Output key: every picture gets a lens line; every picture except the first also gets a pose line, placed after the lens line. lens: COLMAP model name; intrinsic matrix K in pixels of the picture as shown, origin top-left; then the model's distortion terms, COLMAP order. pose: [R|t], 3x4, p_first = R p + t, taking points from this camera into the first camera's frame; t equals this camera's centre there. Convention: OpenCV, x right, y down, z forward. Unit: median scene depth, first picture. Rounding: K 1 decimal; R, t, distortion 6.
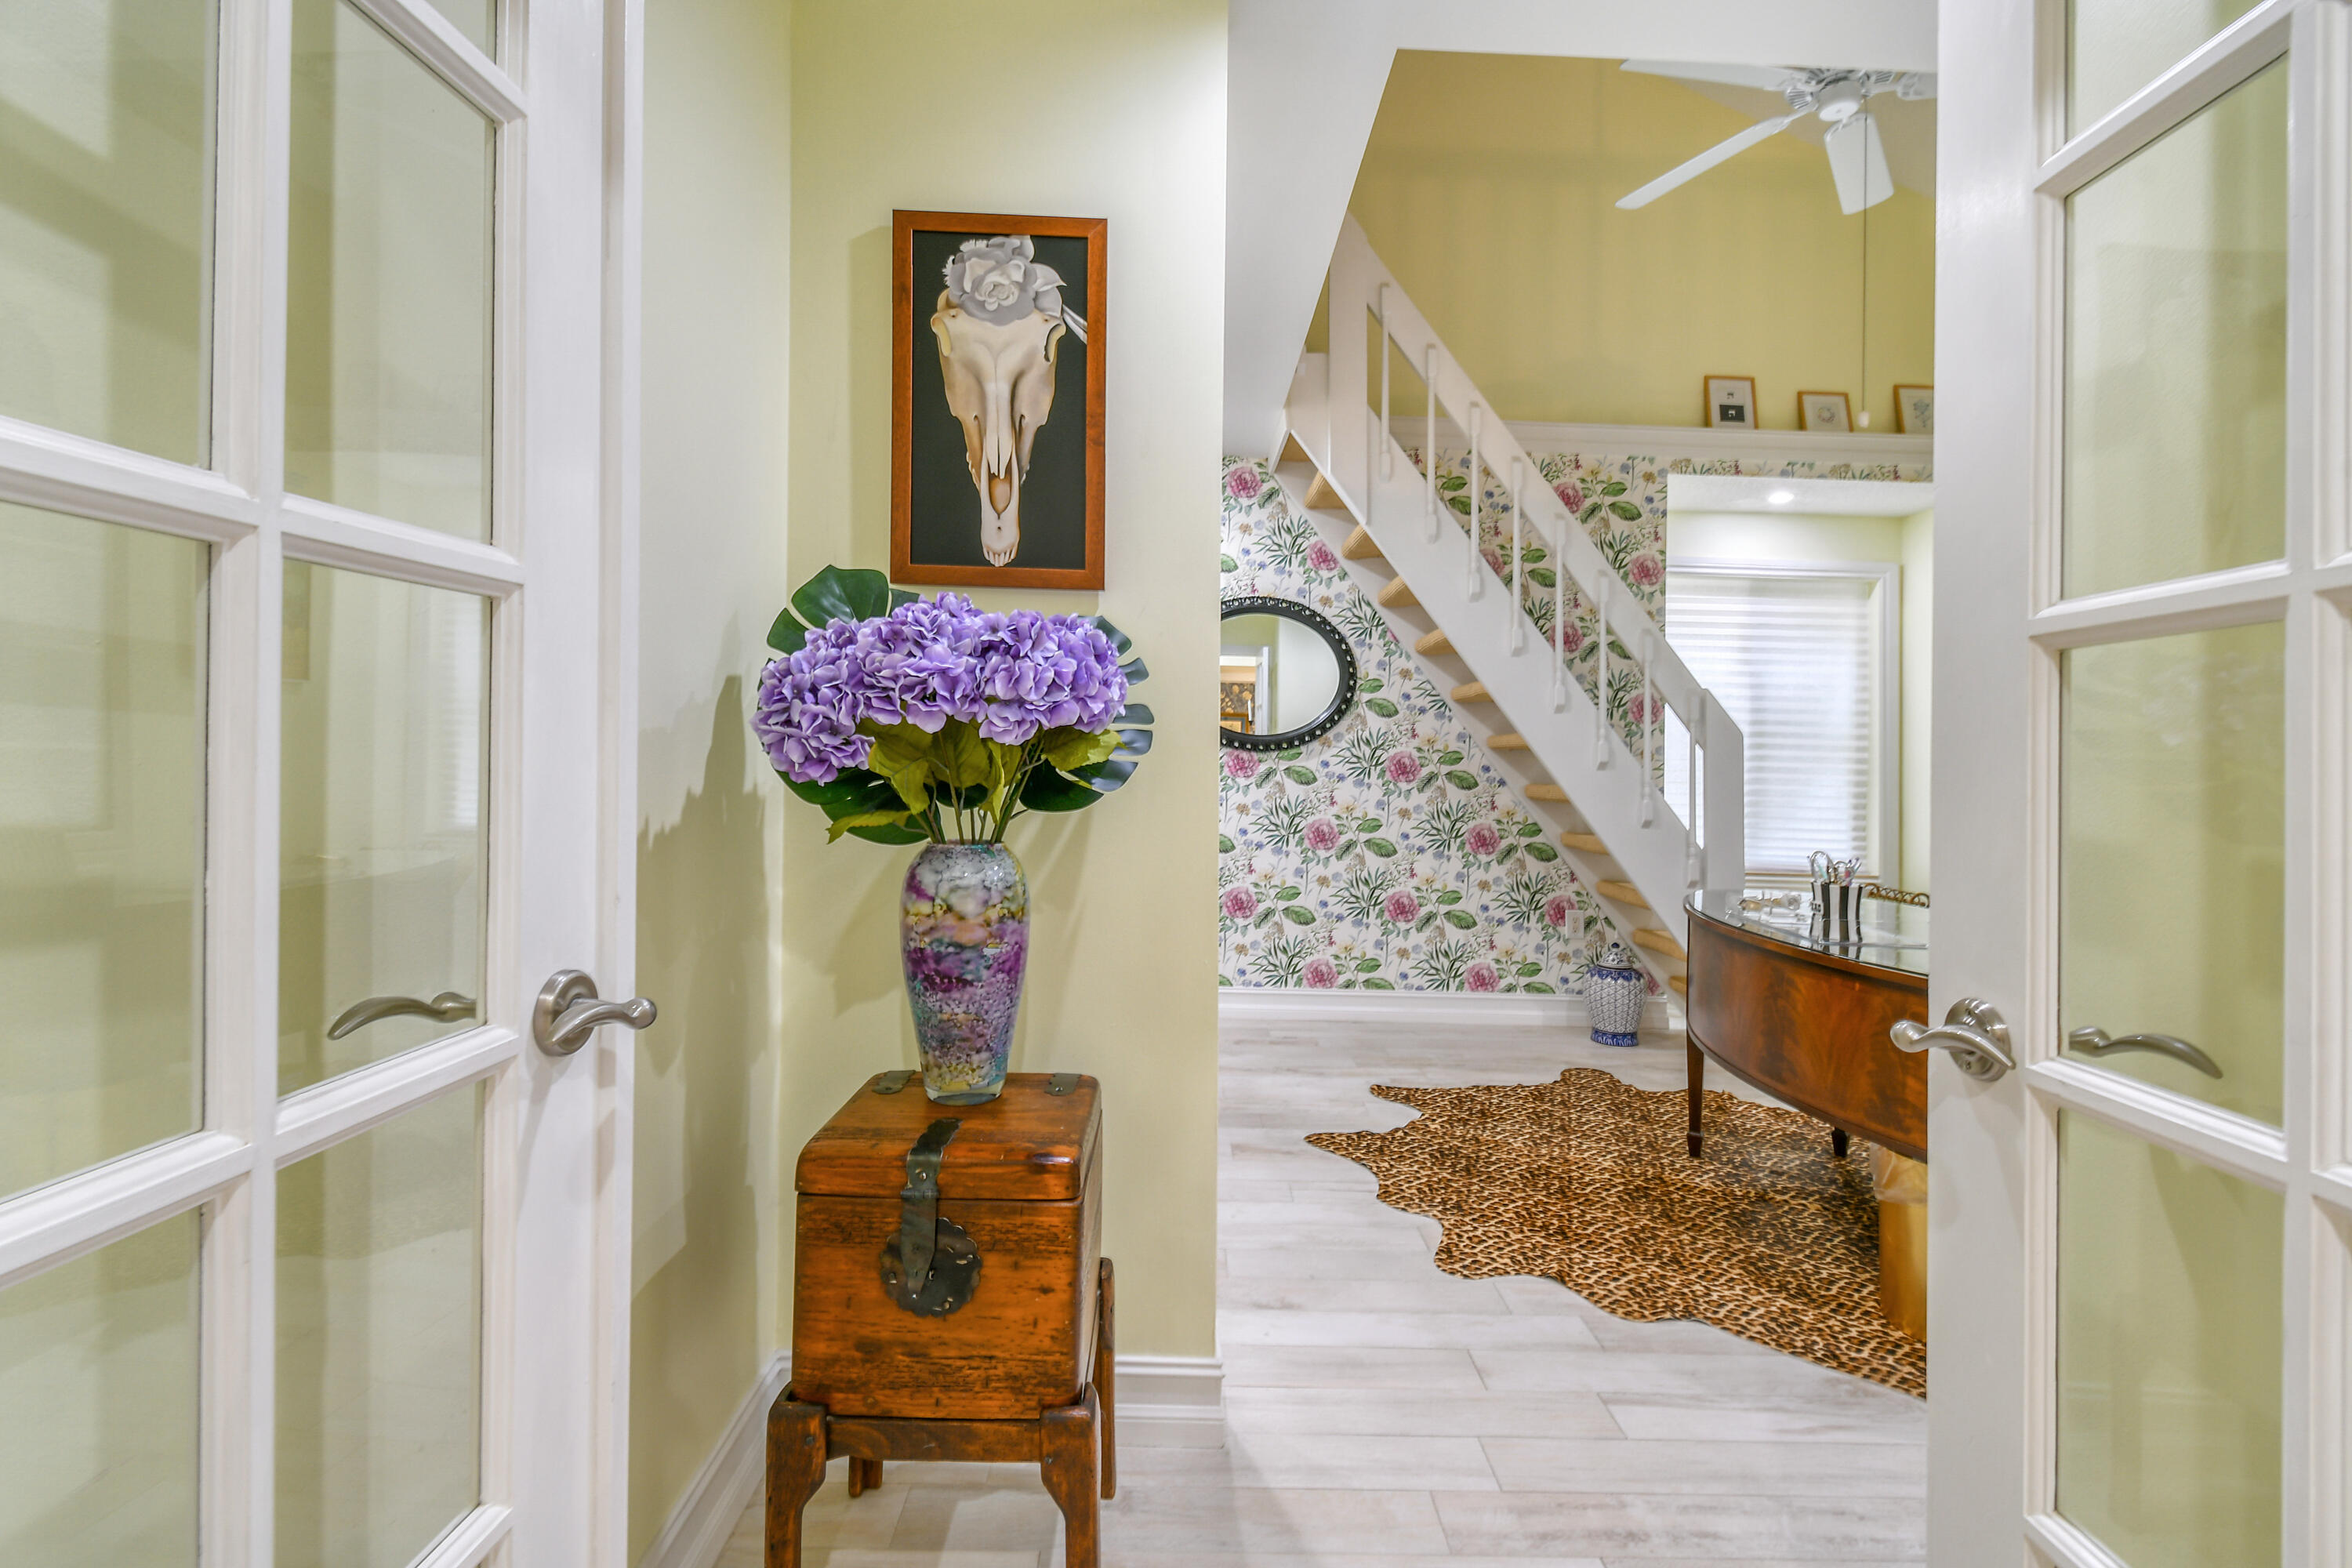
lens RADIAL K [[1056.9, 0, 1193.0], [0, 1056.9, 755.1], [0, 0, 1]] dist [0.003371, -0.000272]
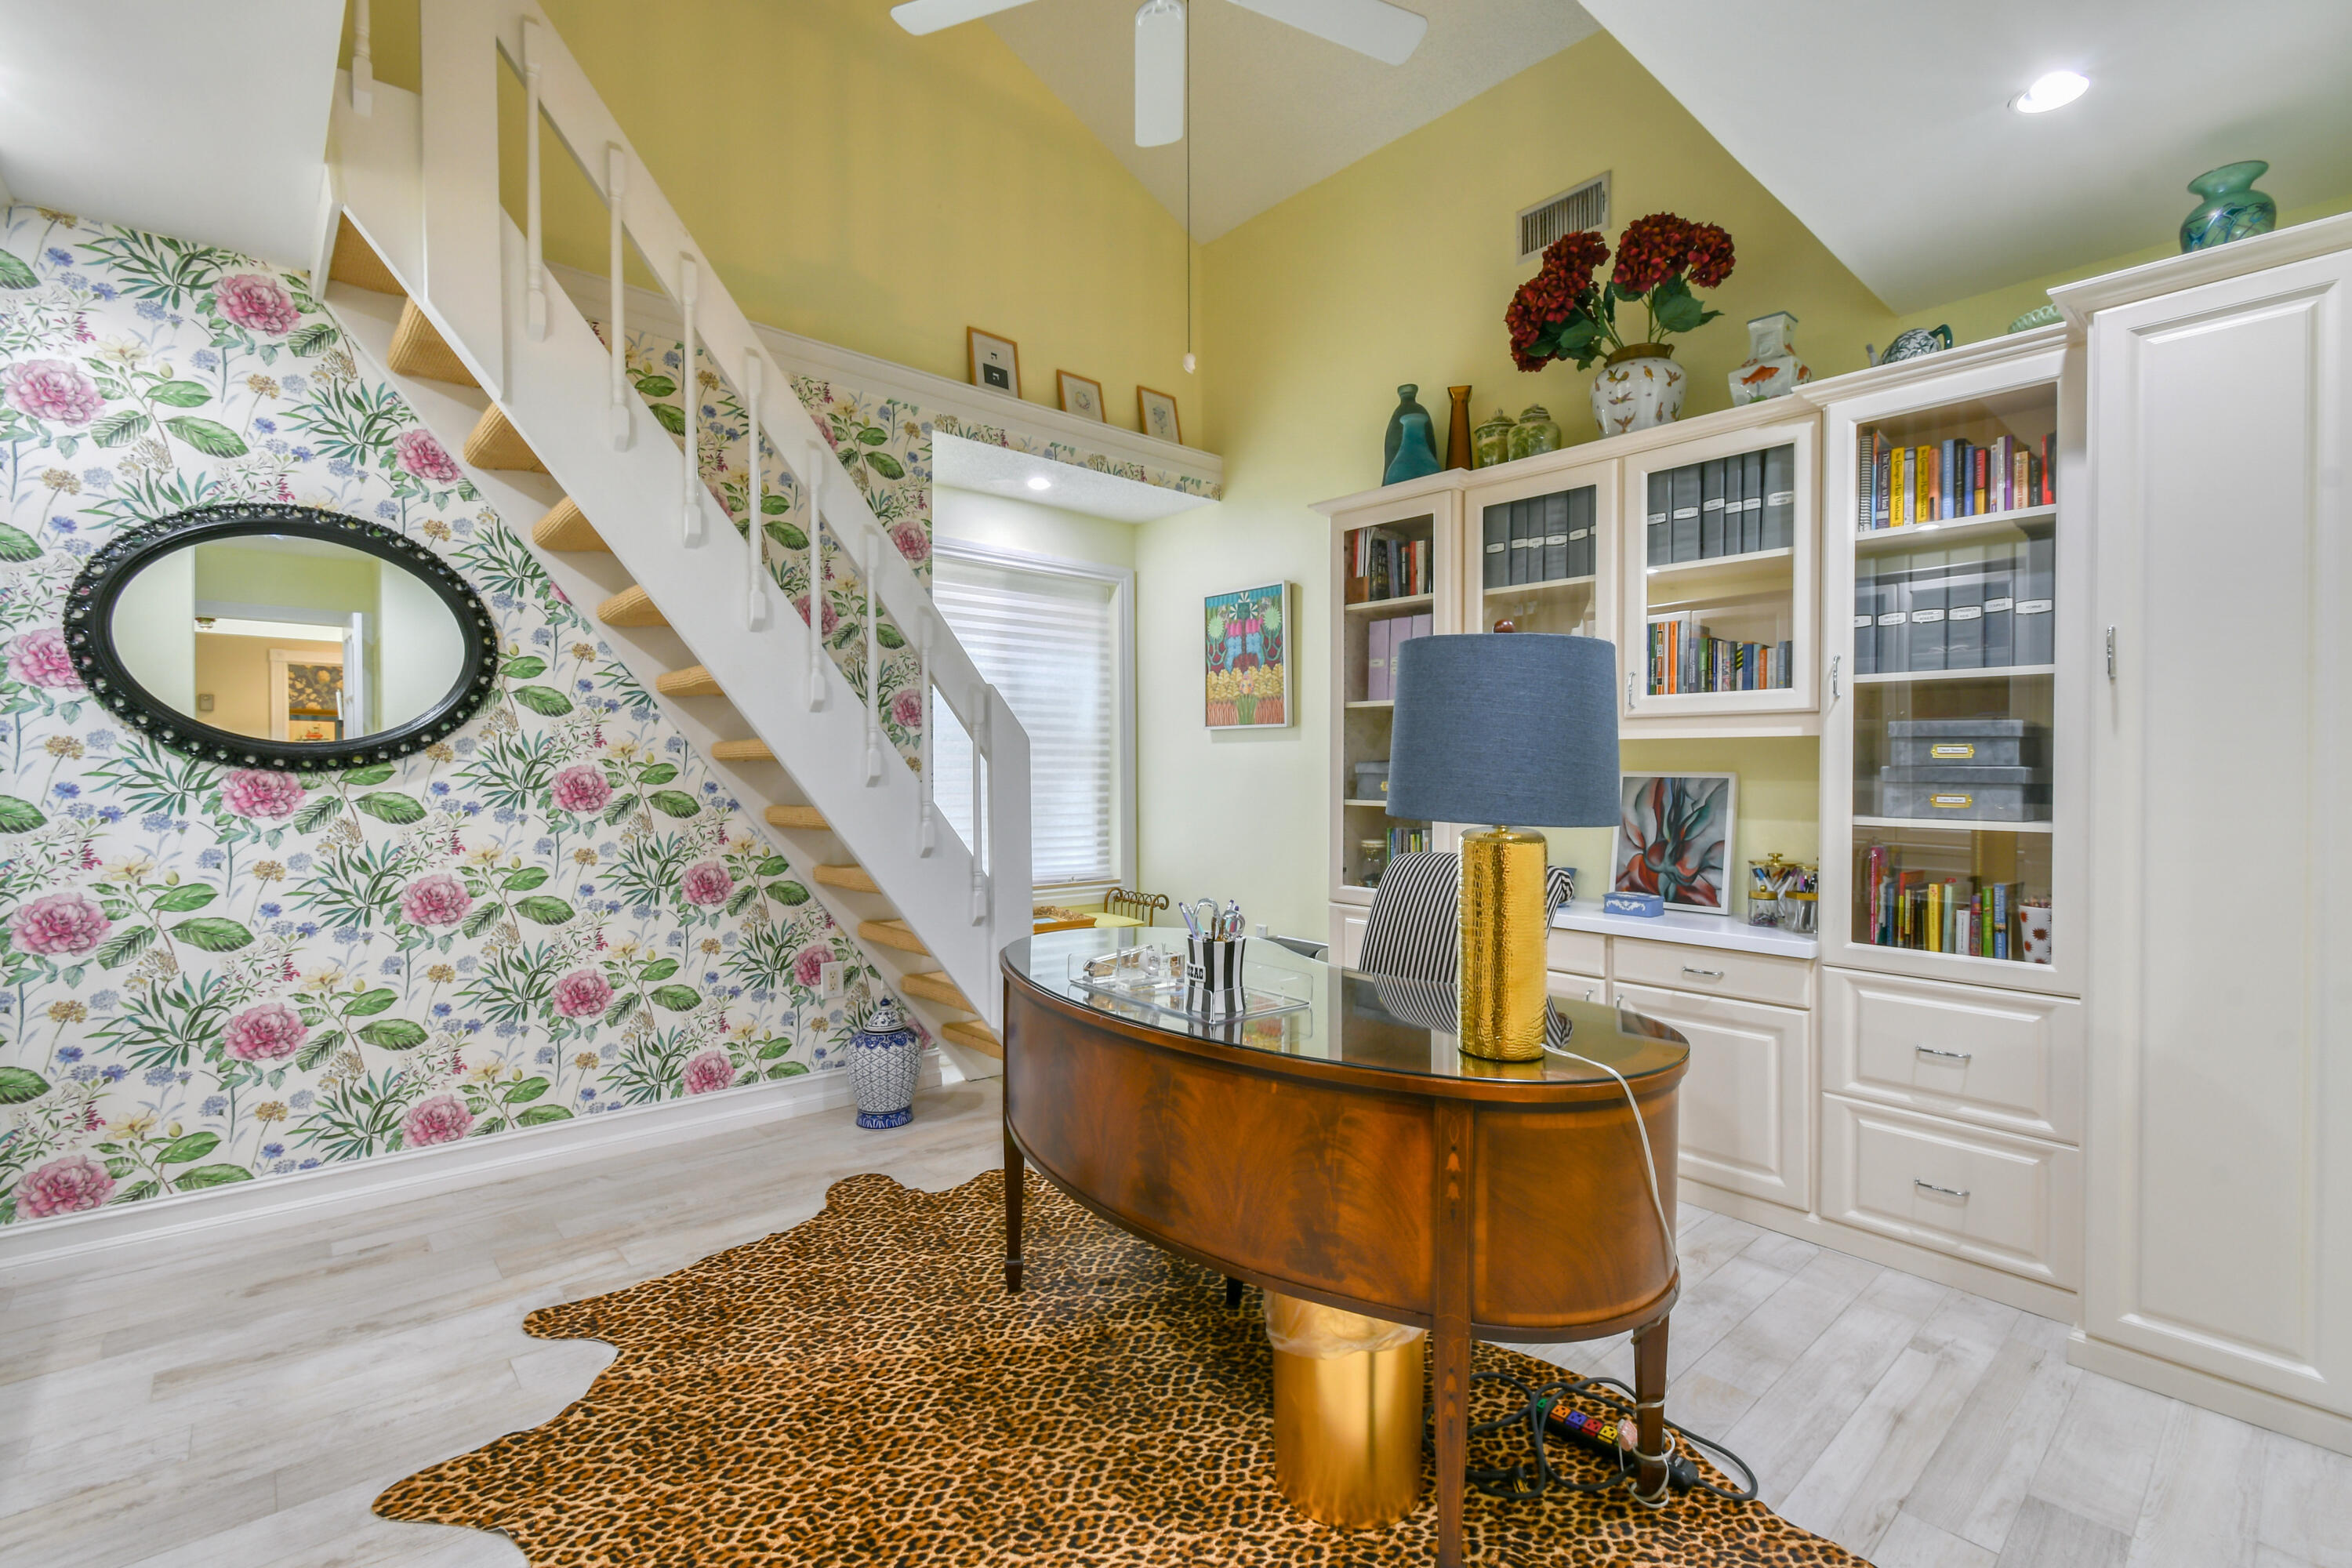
lens RADIAL K [[1056.9, 0, 1193.0], [0, 1056.9, 755.1], [0, 0, 1]] dist [0.003371, -0.000272]
pose [[0.757740, -0.013908, 0.652409, 0.054004], [0.015205, 0.999878, 0.003655, -0.007075], [-0.652380, 0.007151, 0.757859, 0.231750]]
